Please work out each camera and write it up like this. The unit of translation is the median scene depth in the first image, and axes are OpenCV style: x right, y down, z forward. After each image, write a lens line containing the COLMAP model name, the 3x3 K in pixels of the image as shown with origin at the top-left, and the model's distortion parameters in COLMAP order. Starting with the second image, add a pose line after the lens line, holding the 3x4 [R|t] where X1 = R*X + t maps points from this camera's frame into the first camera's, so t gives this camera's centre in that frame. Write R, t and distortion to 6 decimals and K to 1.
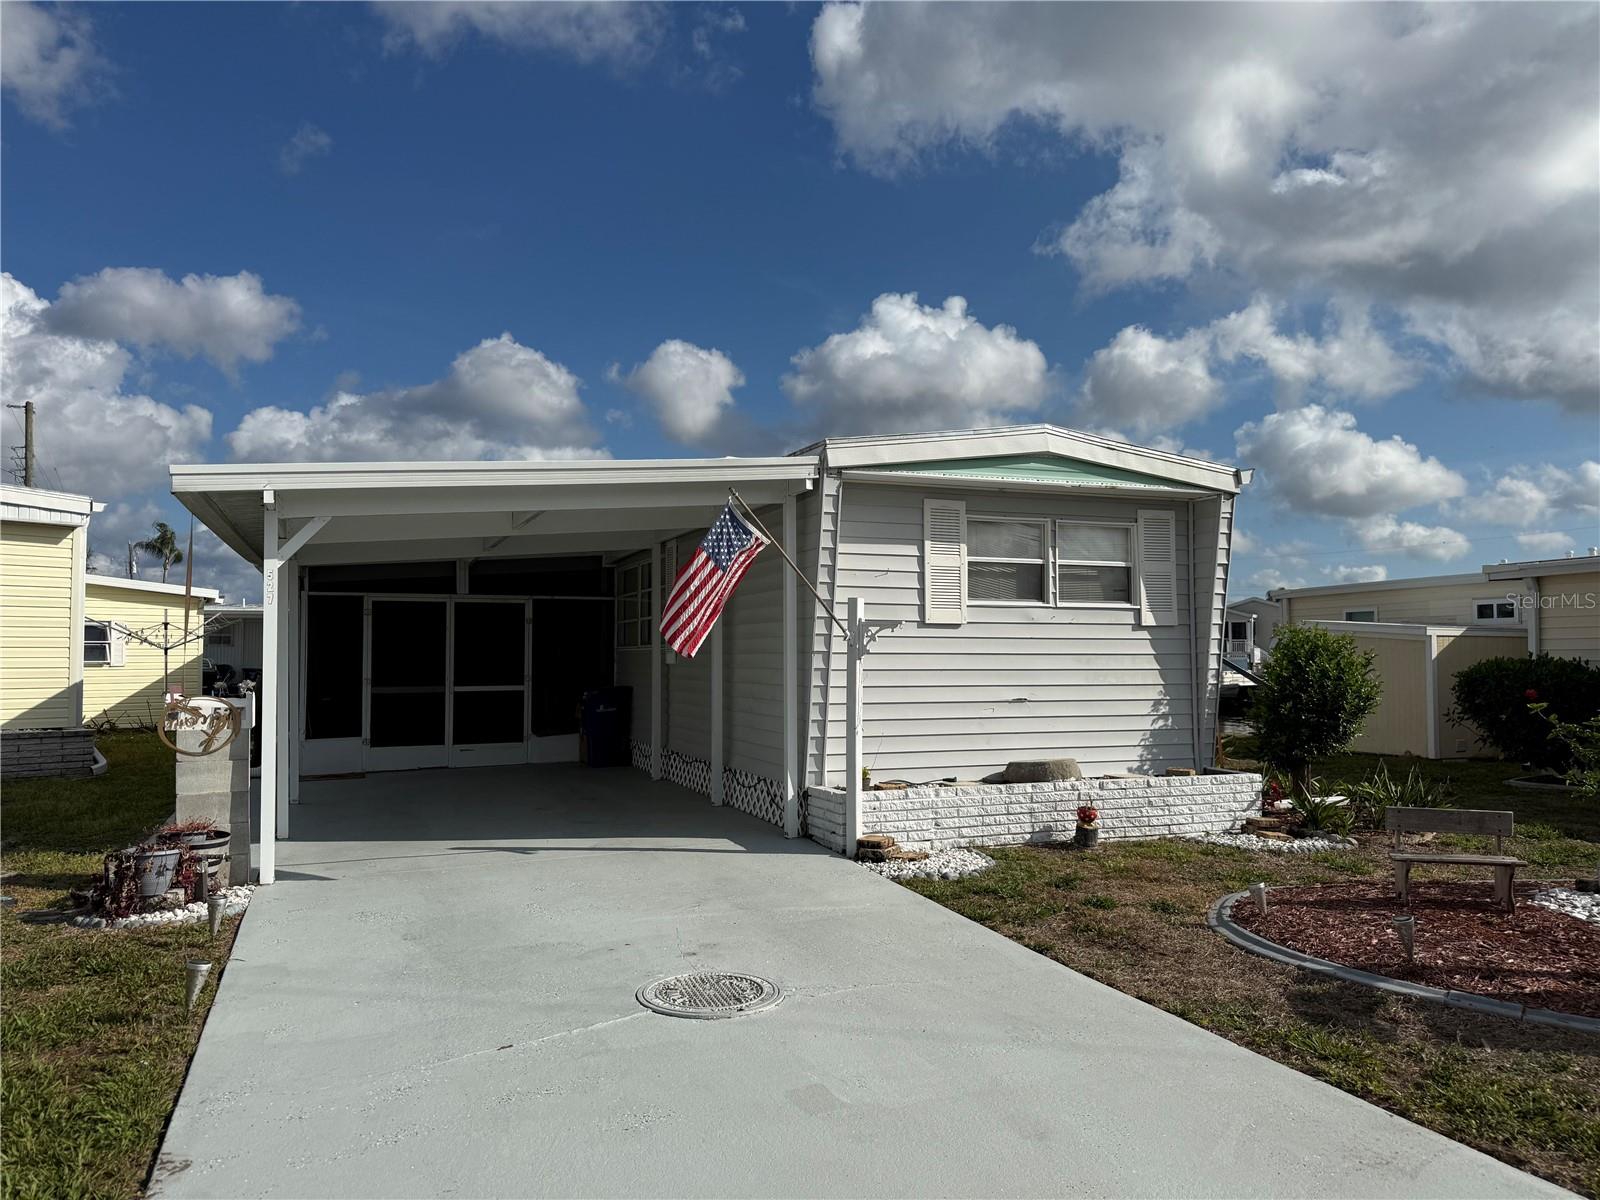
lens RADIAL K [[1131.3, 0, 803.3], [0, 1131.3, 599.2], [0, 0, 1]] dist [0.048985, -0.055972]
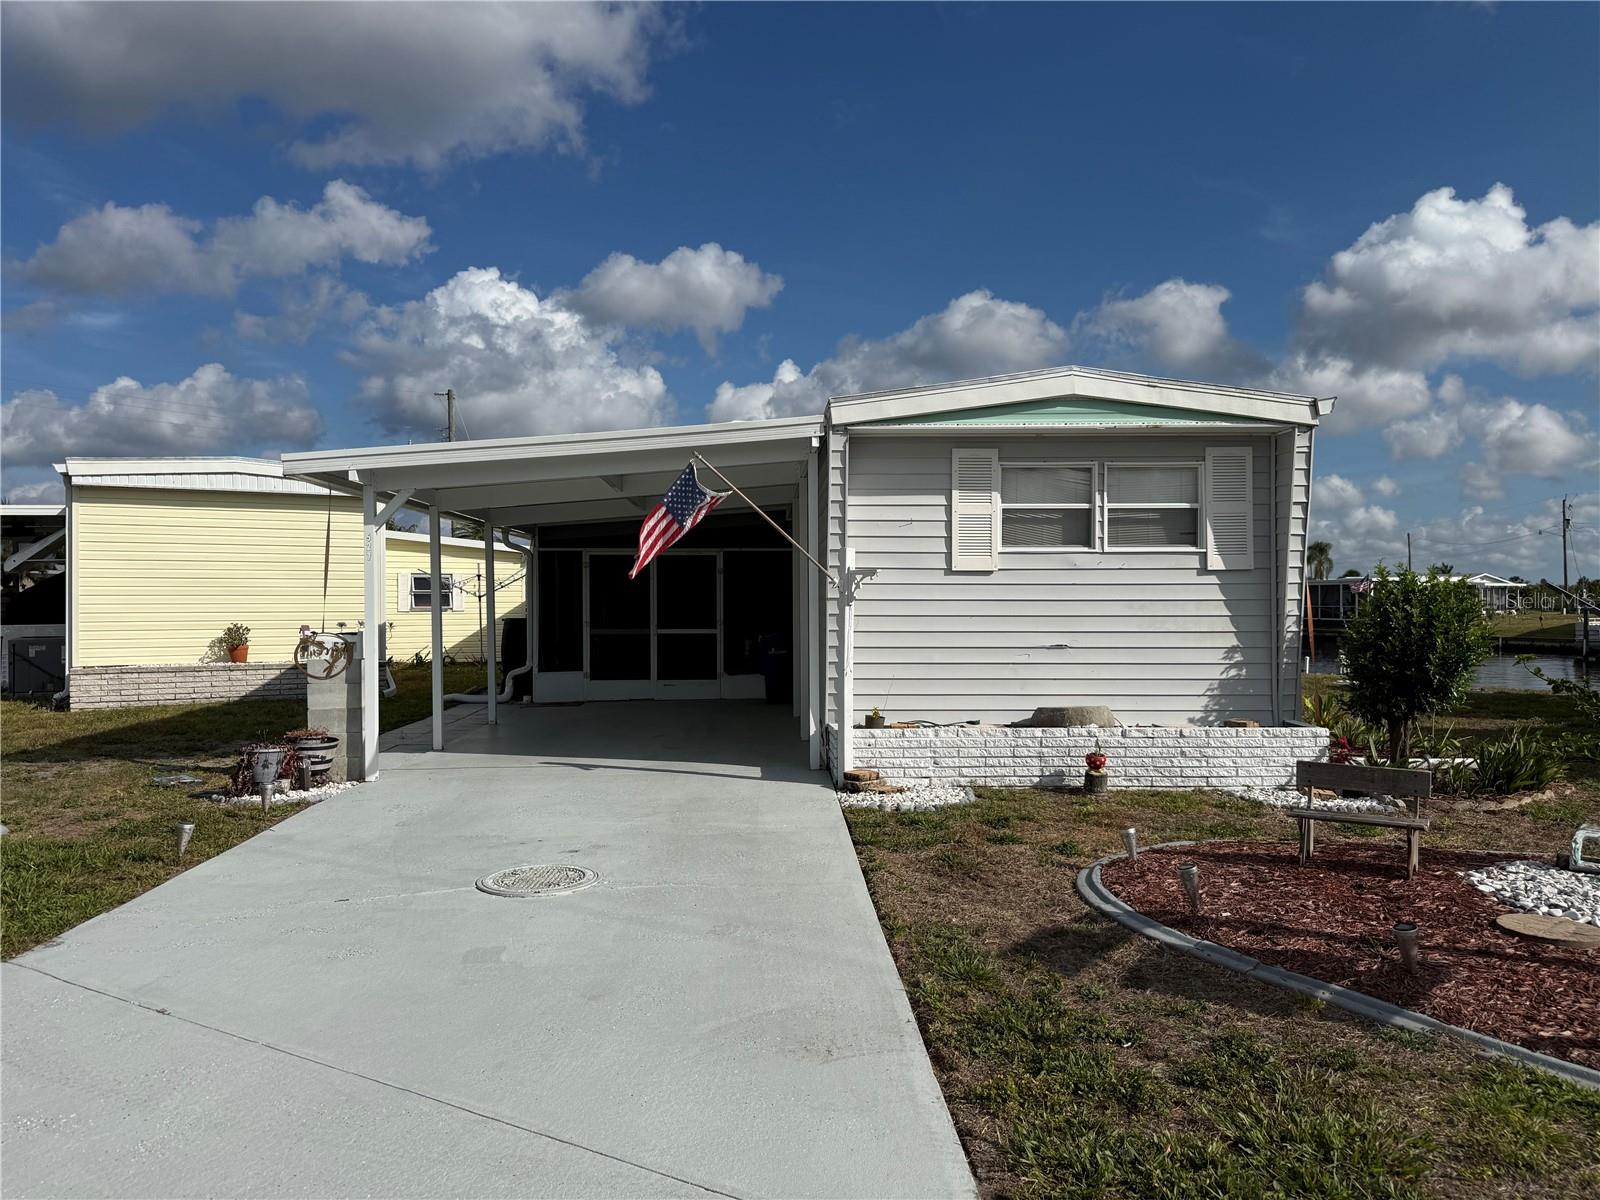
lens RADIAL K [[1131.3, 0, 803.3], [0, 1131.3, 599.2], [0, 0, 1]] dist [0.048985, -0.055972]
pose [[0.939827, -0.001556, -0.341648, 0.330709], [0.017560, 0.998888, 0.043756, -0.000018], [0.341200, -0.047123, 0.938809, -0.013664]]
